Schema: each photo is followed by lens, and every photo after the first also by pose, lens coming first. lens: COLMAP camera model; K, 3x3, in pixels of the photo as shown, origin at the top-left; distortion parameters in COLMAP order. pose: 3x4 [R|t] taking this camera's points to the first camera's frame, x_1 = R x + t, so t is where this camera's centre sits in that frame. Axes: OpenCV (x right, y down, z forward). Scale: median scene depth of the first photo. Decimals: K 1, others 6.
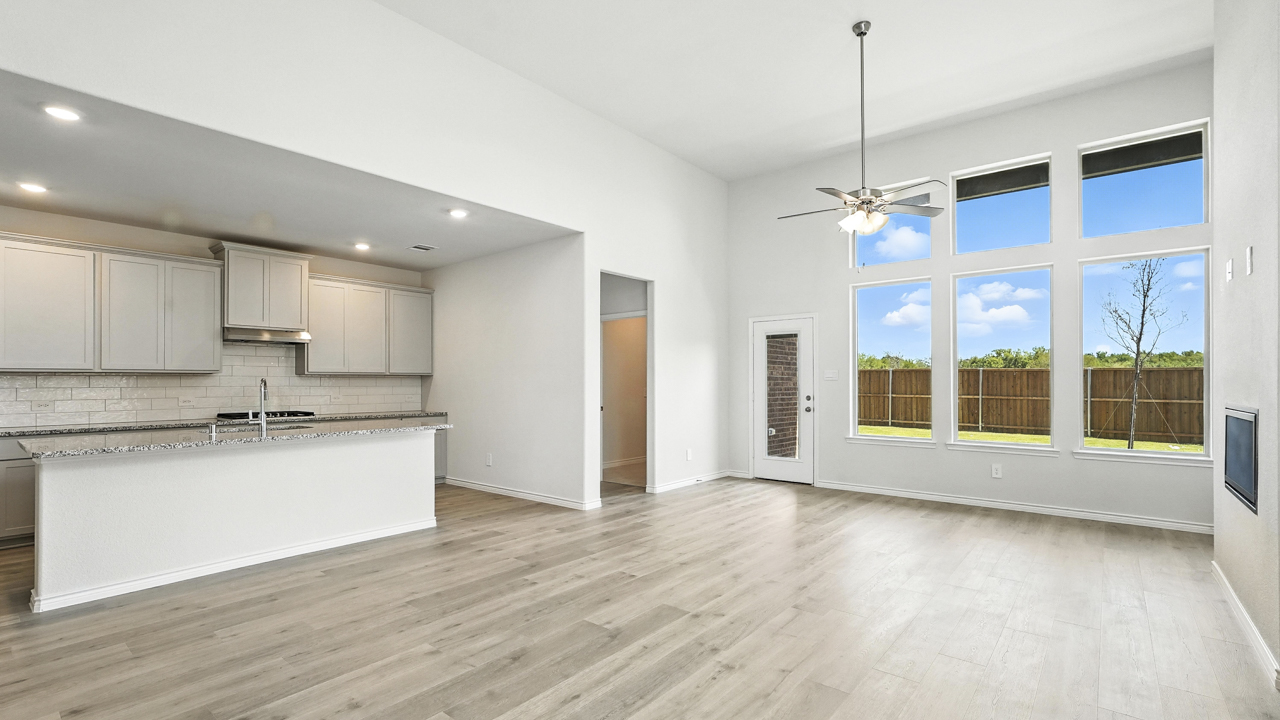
lens RADIAL K [[571.4, 0, 626.6], [0, 571.4, 377.5], [0, 0, 1]] dist [-0.002144, 0.006313]
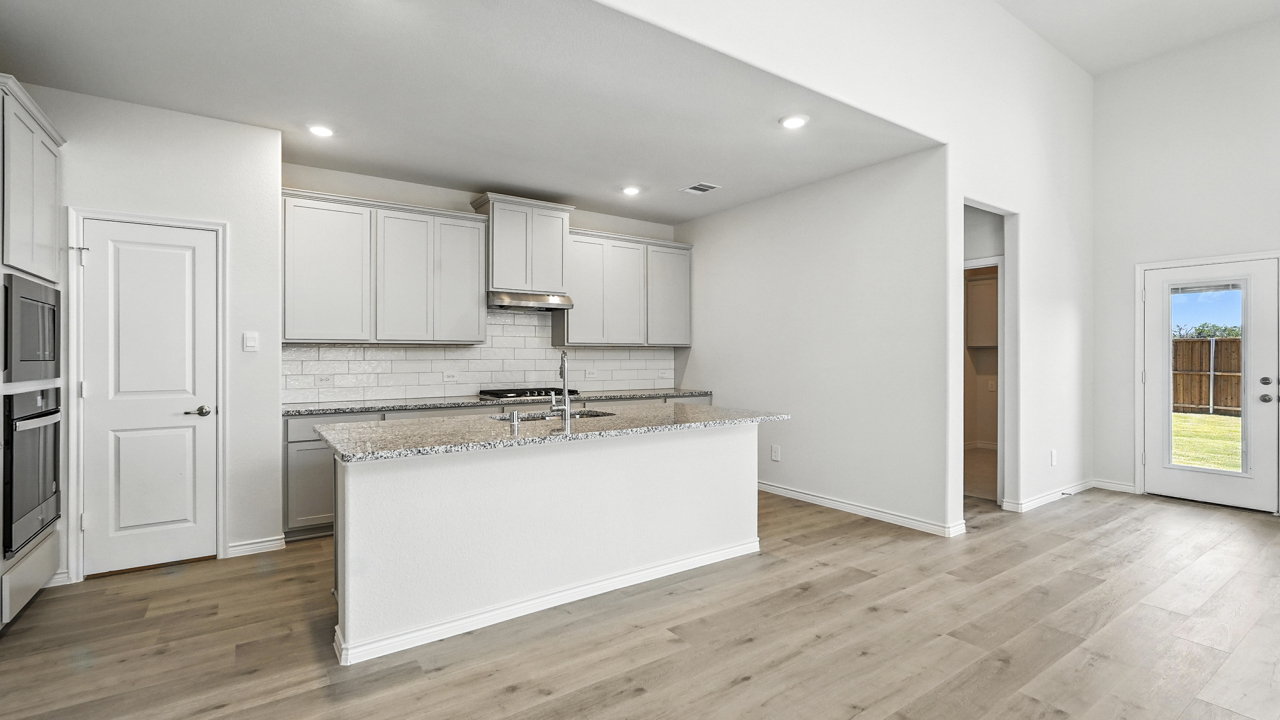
lens RADIAL K [[573.0, 0, 633.1], [0, 573.0, 353.4], [0, 0, 1]] dist [-0.001217, 0.000439]
pose [[0.965460, 0.002063, -0.260545, -0.266151], [-0.000384, 0.999979, 0.006494, 0.000601], [0.260553, -0.006170, 0.965440, 0.216432]]
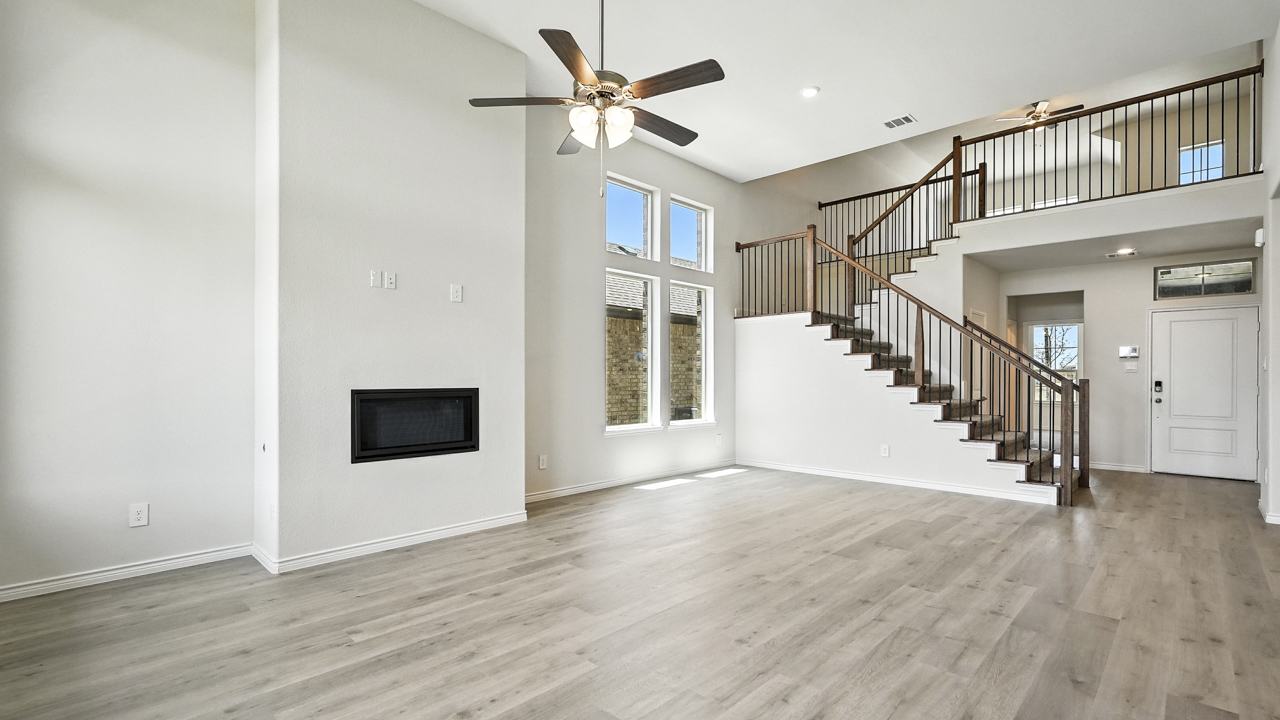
lens RADIAL K [[571.4, 0, 626.6], [0, 571.4, 377.5], [0, 0, 1]] dist [-0.002144, 0.006313]
pose [[-0.996679, -0.003556, 0.081354, 0.255591], [-0.004127, 0.999968, -0.006863, 0.016625], [-0.081327, -0.007176, -0.996662, 1.271940]]
